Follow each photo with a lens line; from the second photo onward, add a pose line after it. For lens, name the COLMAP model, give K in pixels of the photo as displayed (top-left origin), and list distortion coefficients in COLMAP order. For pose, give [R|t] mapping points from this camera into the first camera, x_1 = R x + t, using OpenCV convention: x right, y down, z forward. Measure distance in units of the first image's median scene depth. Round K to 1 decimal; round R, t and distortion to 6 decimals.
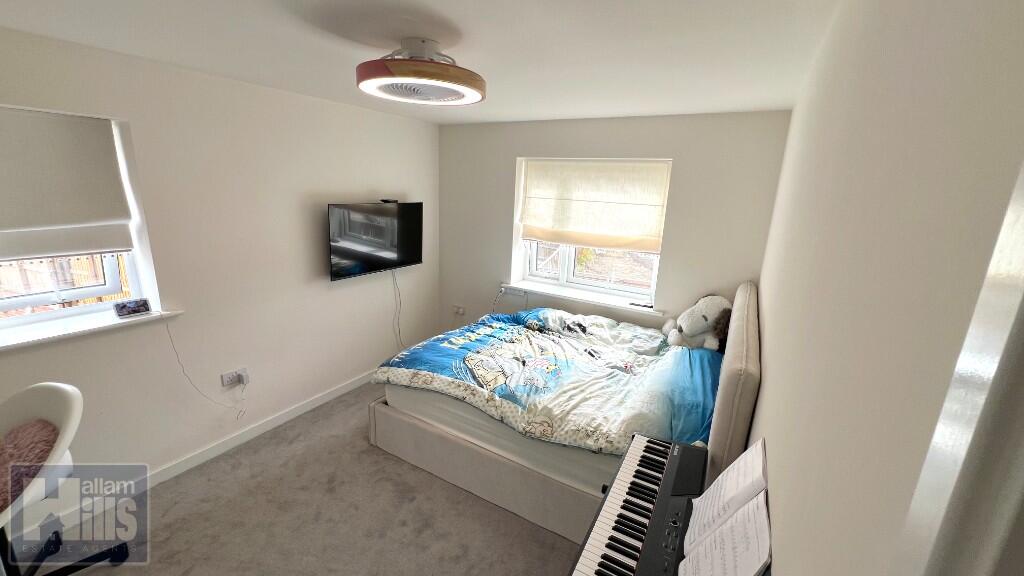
lens RADIAL K [[409.7, 0, 514.1], [0, 409.7, 289.6], [0, 0, 1]] dist [-0.003314, 0.000235]
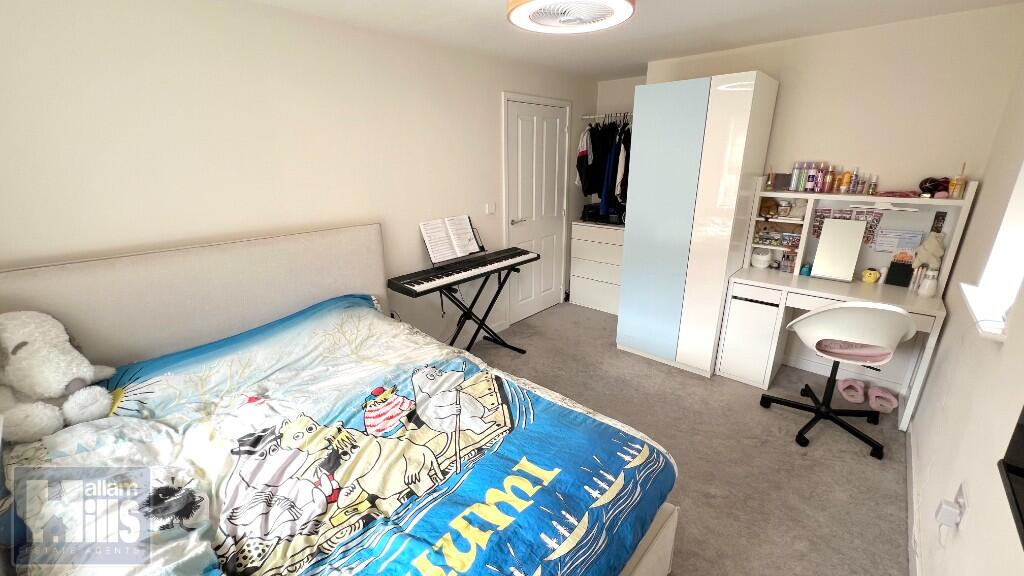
lens RADIAL K [[409.7, 0, 513.7], [0, 409.7, 289.9], [0, 0, 1]] dist [-0.003314, 0.000235]
pose [[-0.978091, -0.097912, 0.183713, -0.190639], [0.016507, 0.843233, 0.537294, -0.259033], [-0.207520, 0.528555, -0.823143, 1.244016]]
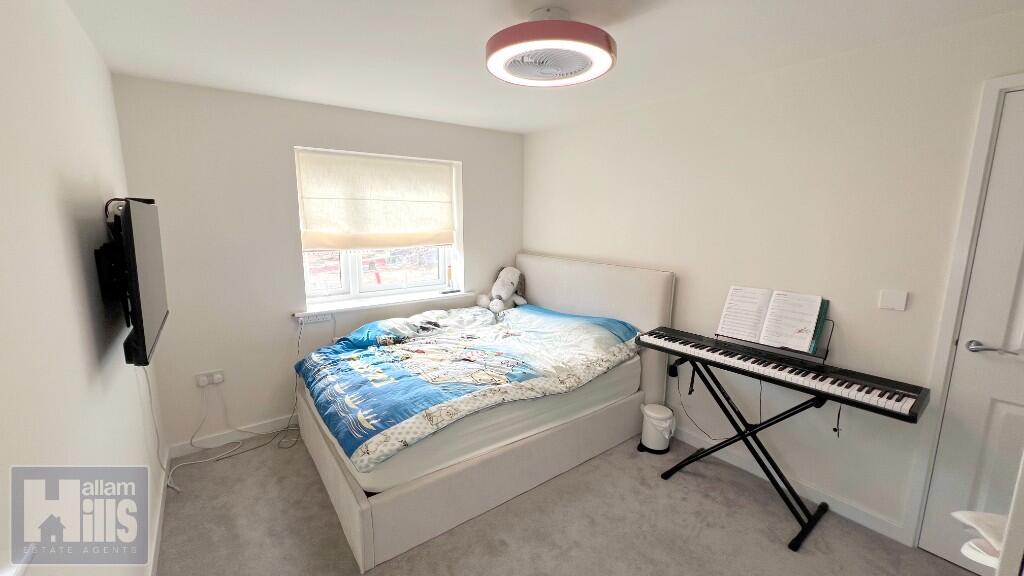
lens RADIAL K [[409.7, 0, 510.9], [0, 409.7, 287.2], [0, 0, 1]] dist [-0.003314, 0.000235]
pose [[0.399498, -0.196901, 0.895339, -0.699835], [0.241065, 0.964853, 0.104625, -0.057818], [-0.884471, 0.174037, 0.432923, 0.421184]]
